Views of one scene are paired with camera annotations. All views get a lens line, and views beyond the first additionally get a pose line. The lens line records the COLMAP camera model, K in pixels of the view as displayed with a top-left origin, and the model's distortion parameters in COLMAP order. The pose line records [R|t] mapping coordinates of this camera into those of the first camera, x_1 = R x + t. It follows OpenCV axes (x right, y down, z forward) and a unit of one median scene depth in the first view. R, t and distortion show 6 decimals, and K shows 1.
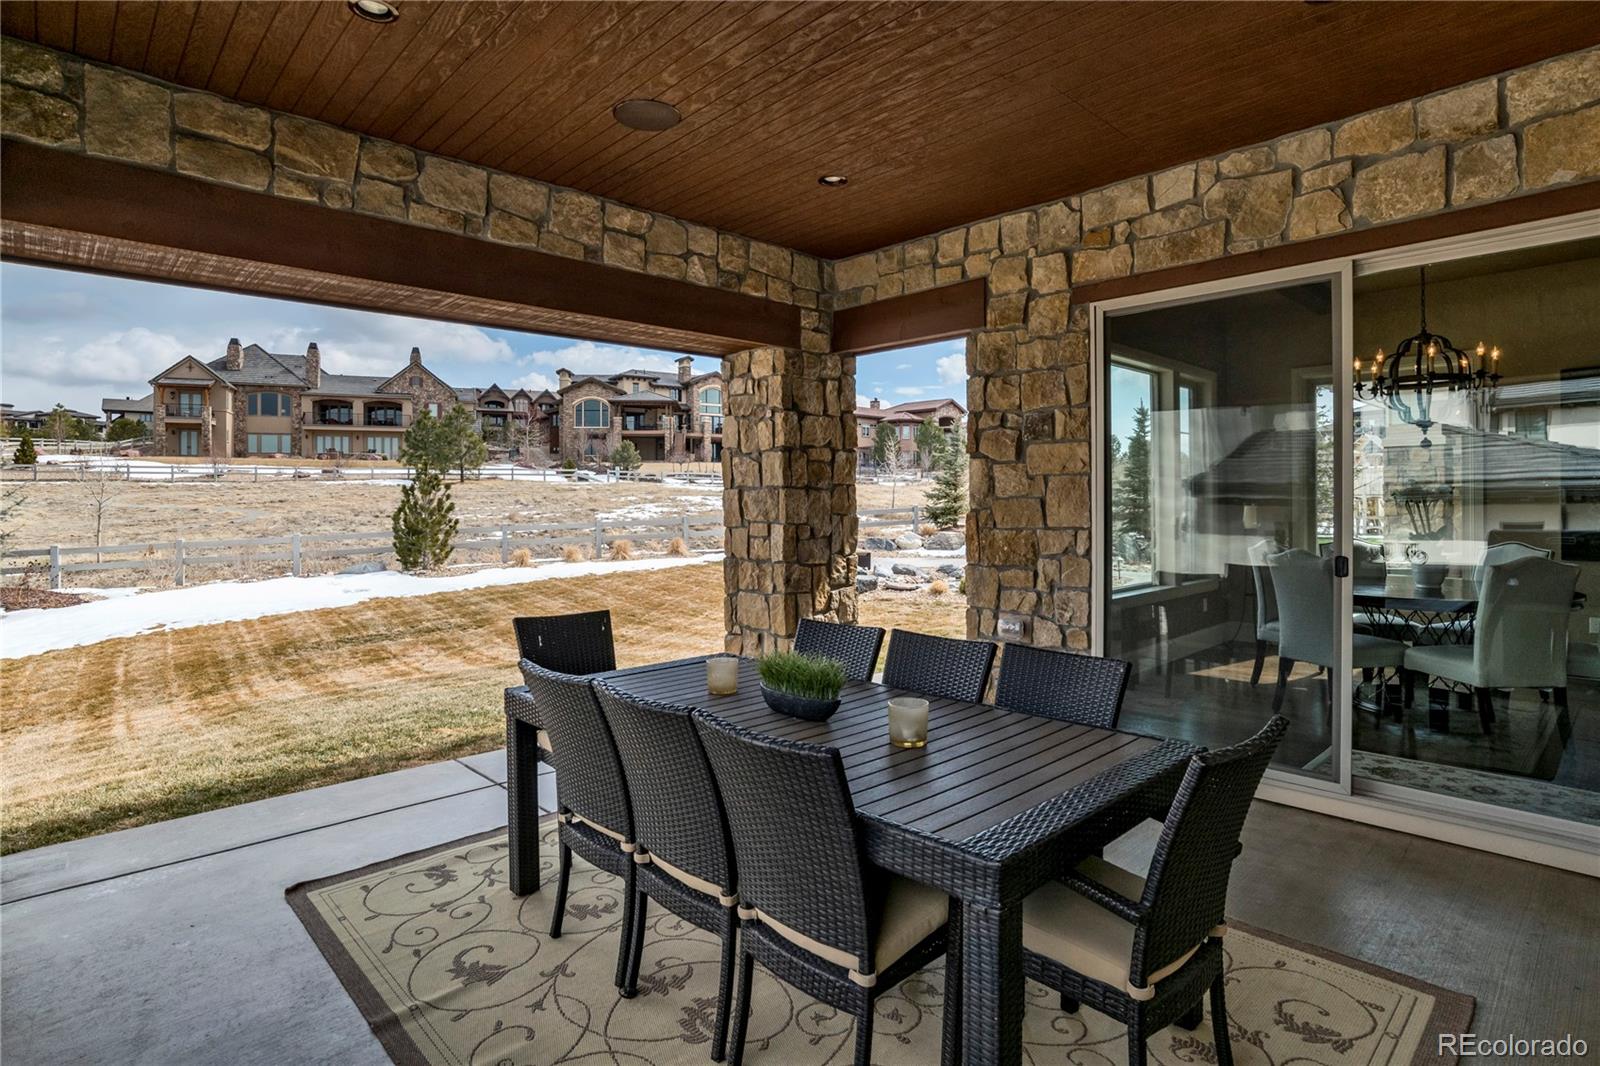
lens RADIAL K [[818.7, 0, 814.5], [0, 818.7, 503.2], [0, 0, 1]] dist [-0.032496, 0.013790]
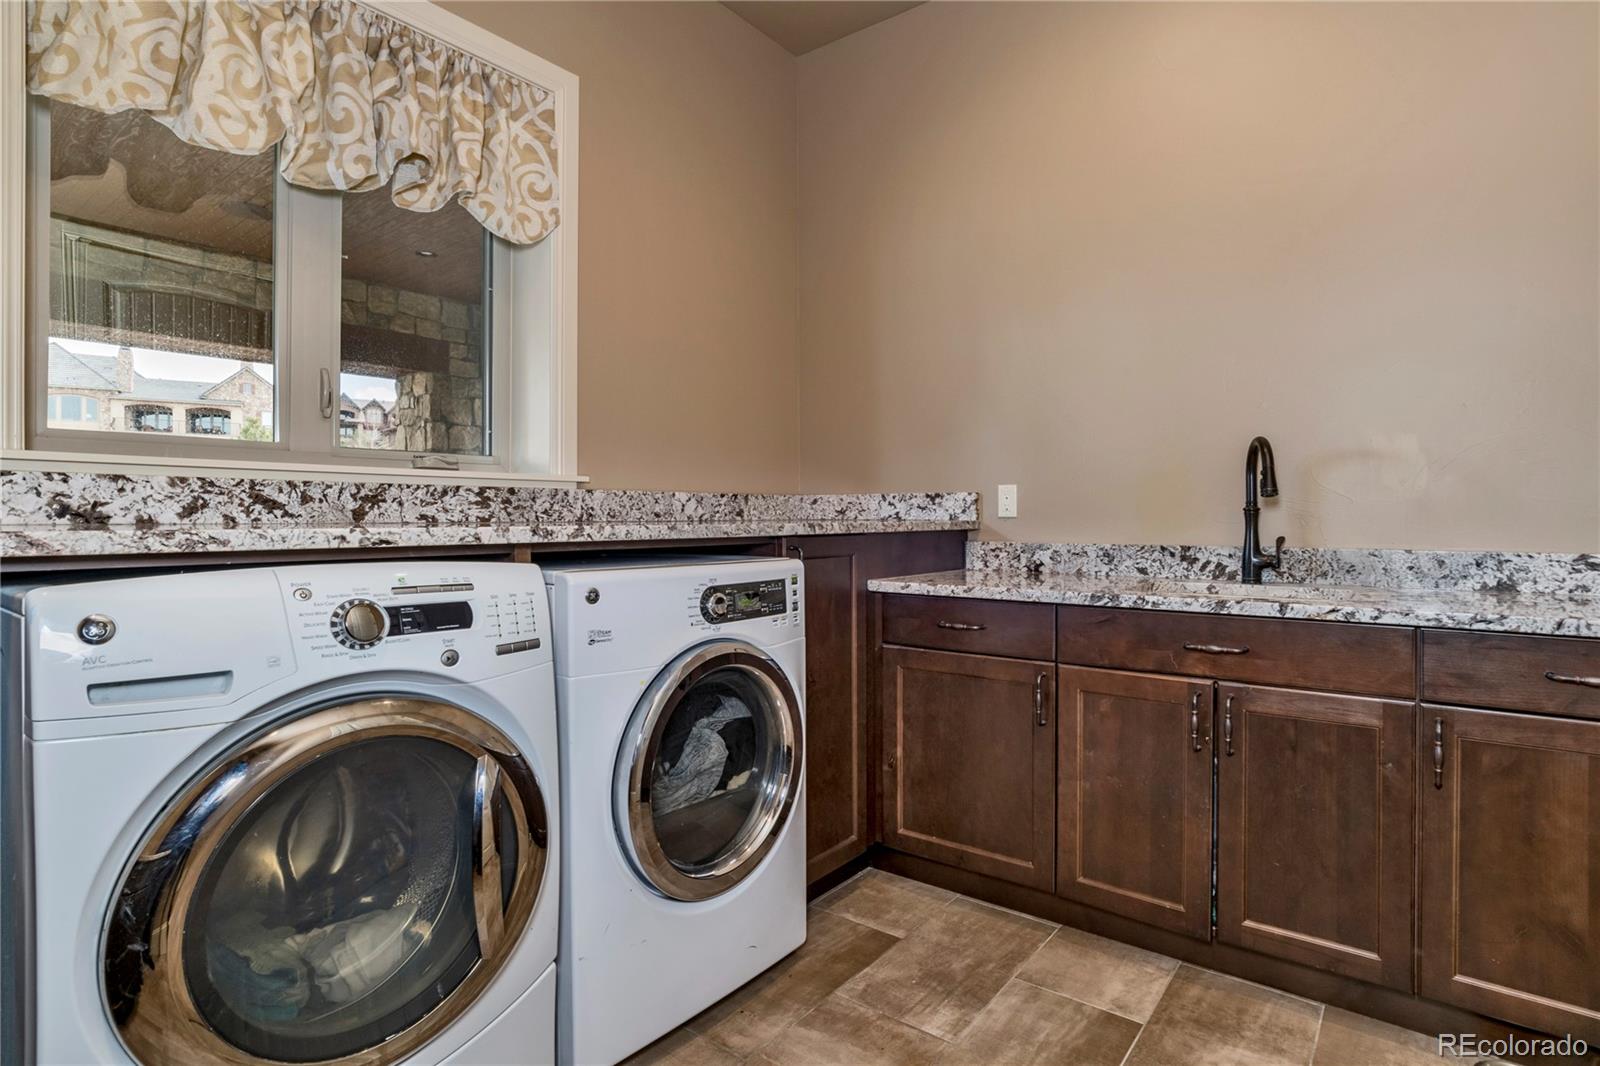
lens RADIAL K [[818.7, 0, 812.6], [0, 818.7, 523.3], [0, 0, 1]] dist [-0.032496, 0.013790]
pose [[0.989684, 0.005354, 0.143165, 0.371156], [-0.005555, 0.999984, 0.001005, 0.042645], [-0.143157, -0.001789, 0.989698, -0.355909]]
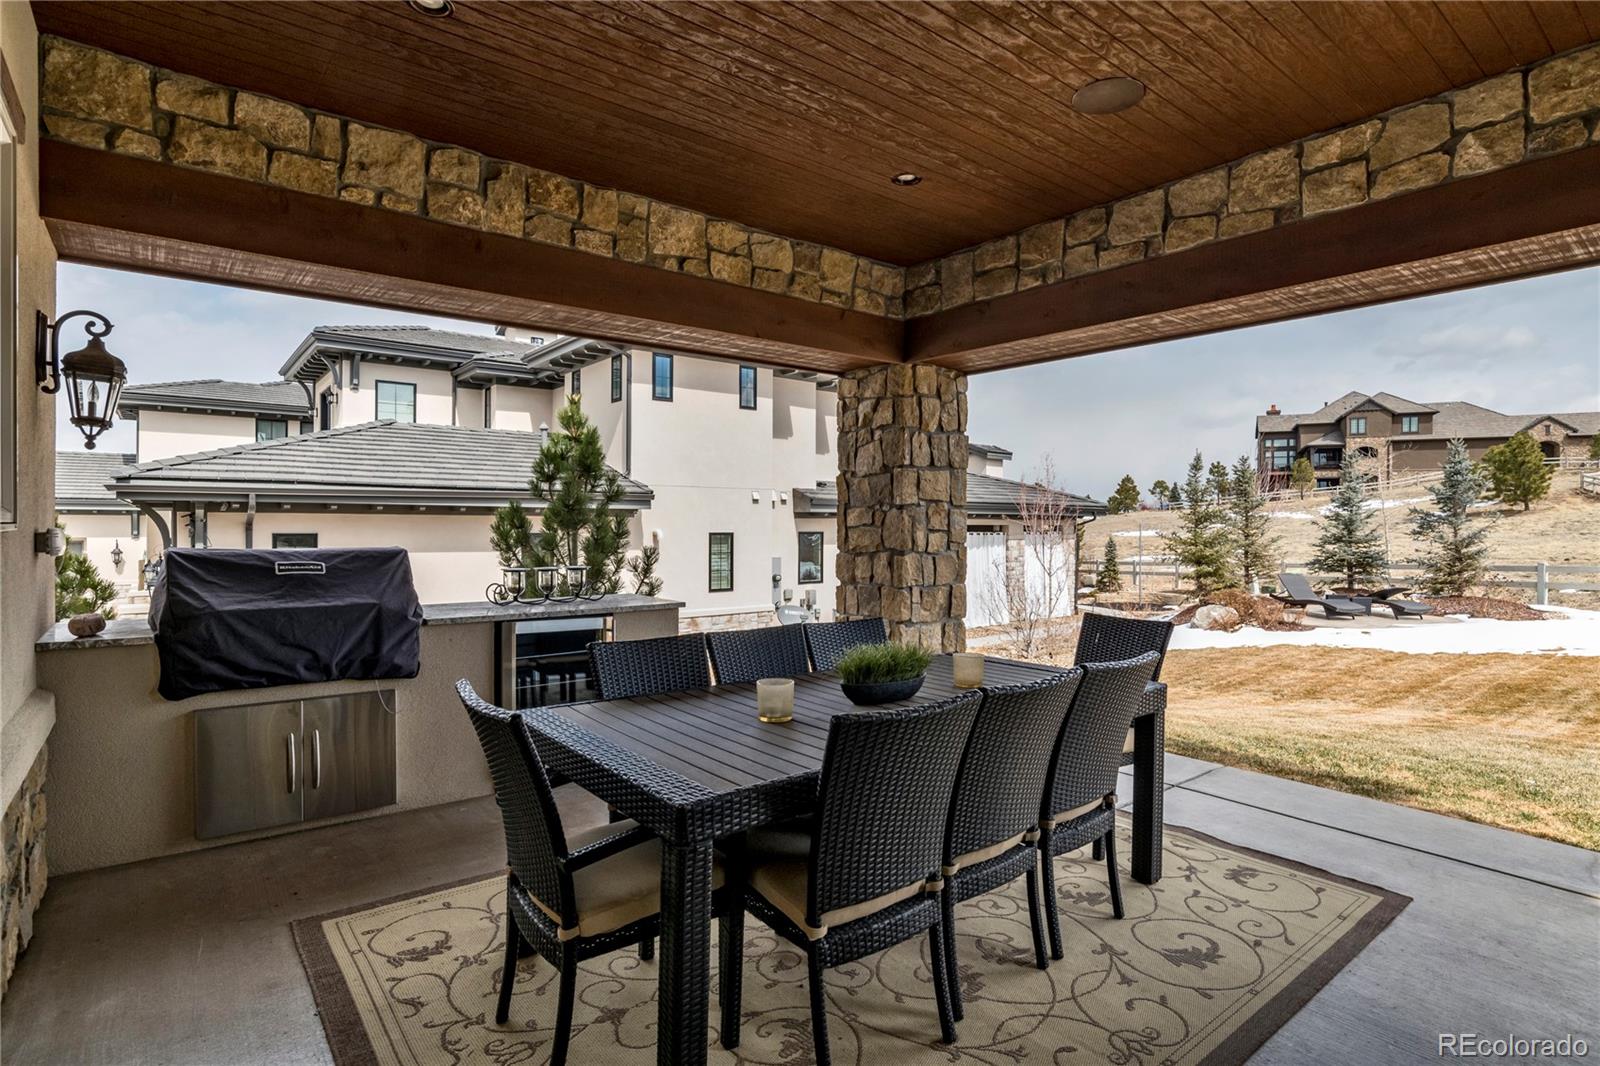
lens RADIAL K [[818.7, 0, 804.4], [0, 818.7, 533.2], [0, 0, 1]] dist [-0.032496, 0.013790]
pose [[-0.090490, 0.021117, -0.995673, 0.492733], [-0.011768, 0.999683, 0.022272, 0.008759], [0.995828, 0.013732, -0.090213, 0.471217]]
